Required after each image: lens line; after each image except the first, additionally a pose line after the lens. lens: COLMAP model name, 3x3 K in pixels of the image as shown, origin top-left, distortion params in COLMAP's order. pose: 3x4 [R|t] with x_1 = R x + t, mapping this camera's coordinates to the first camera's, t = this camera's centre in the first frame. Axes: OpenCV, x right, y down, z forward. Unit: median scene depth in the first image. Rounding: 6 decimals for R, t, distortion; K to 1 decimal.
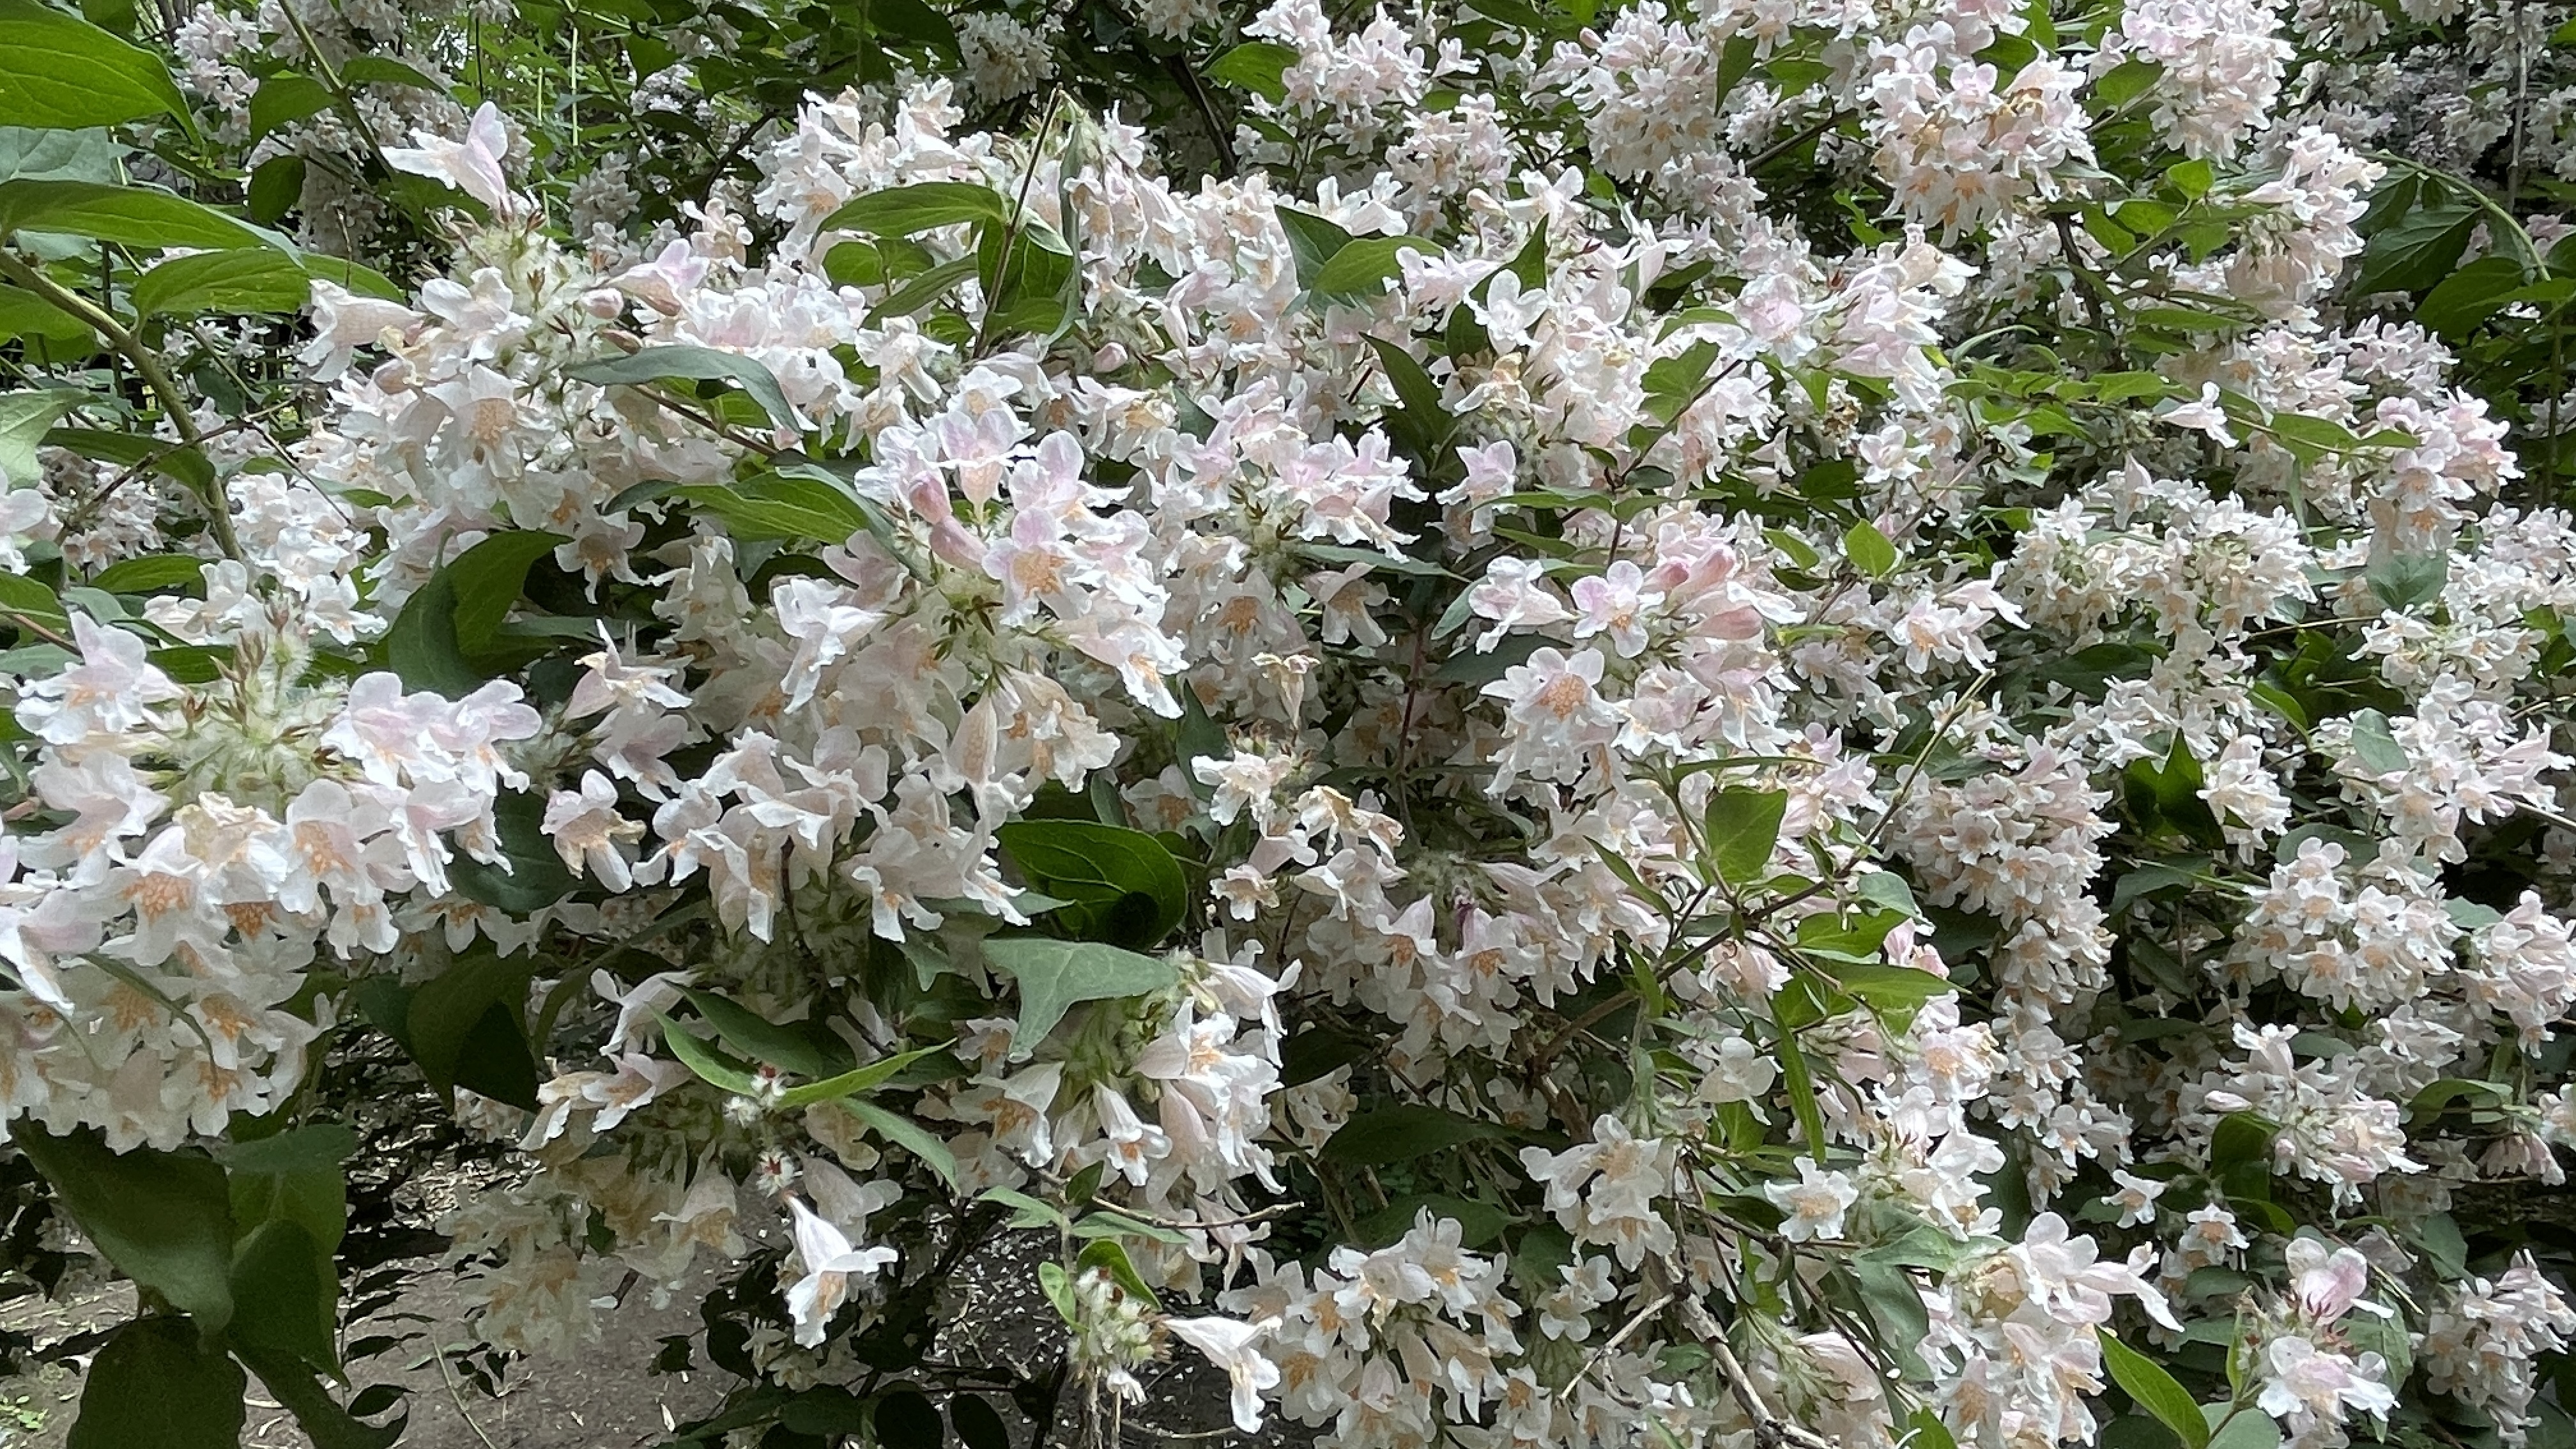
lens RADIAL K [[1960.7, 0, 1302.0], [0, 1960.7, 795.3], [0, 0, 1]] dist [-0.002907, -0.008888]
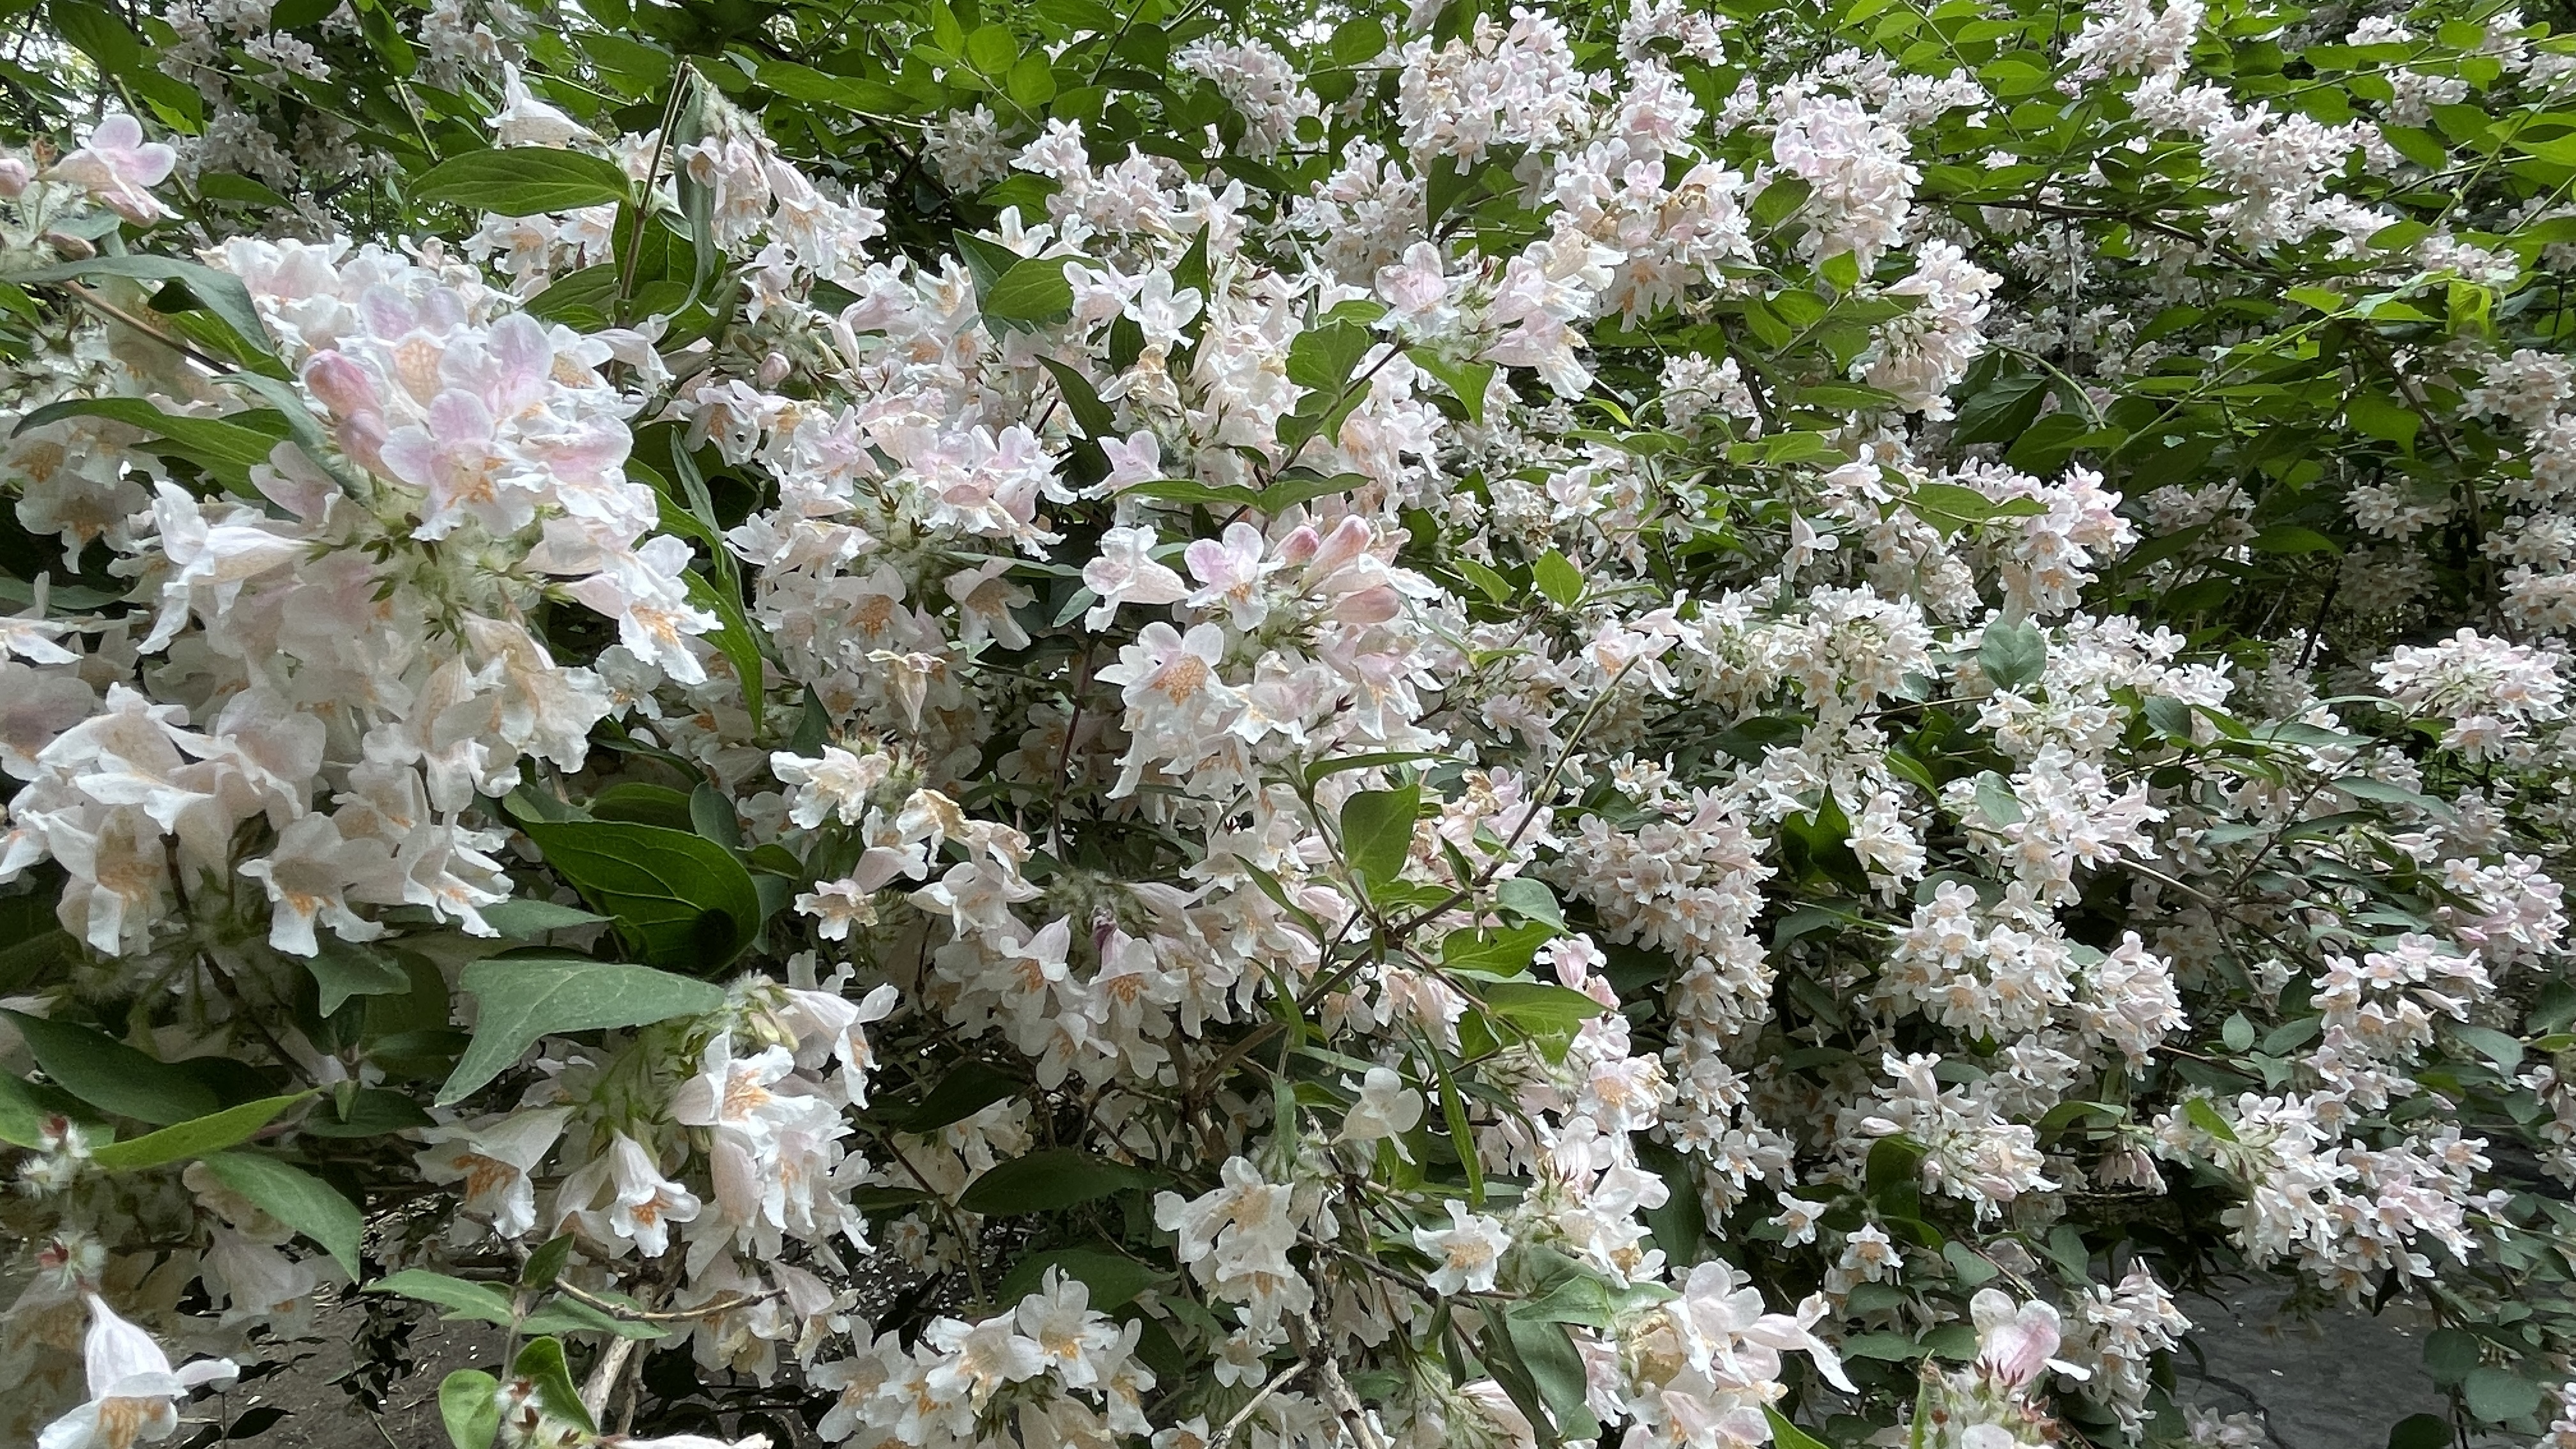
lens RADIAL K [[1709.5, 0, 1288.0], [0, 1709.5, 724.5], [0, 0, 1]] dist [0.050419, -0.122738]
pose [[0.992998, 0.012763, 0.117439, 0.069030], [-0.003612, 0.996962, -0.077811, 0.021830], [-0.118075, 0.076842, 0.990027, 0.166954]]
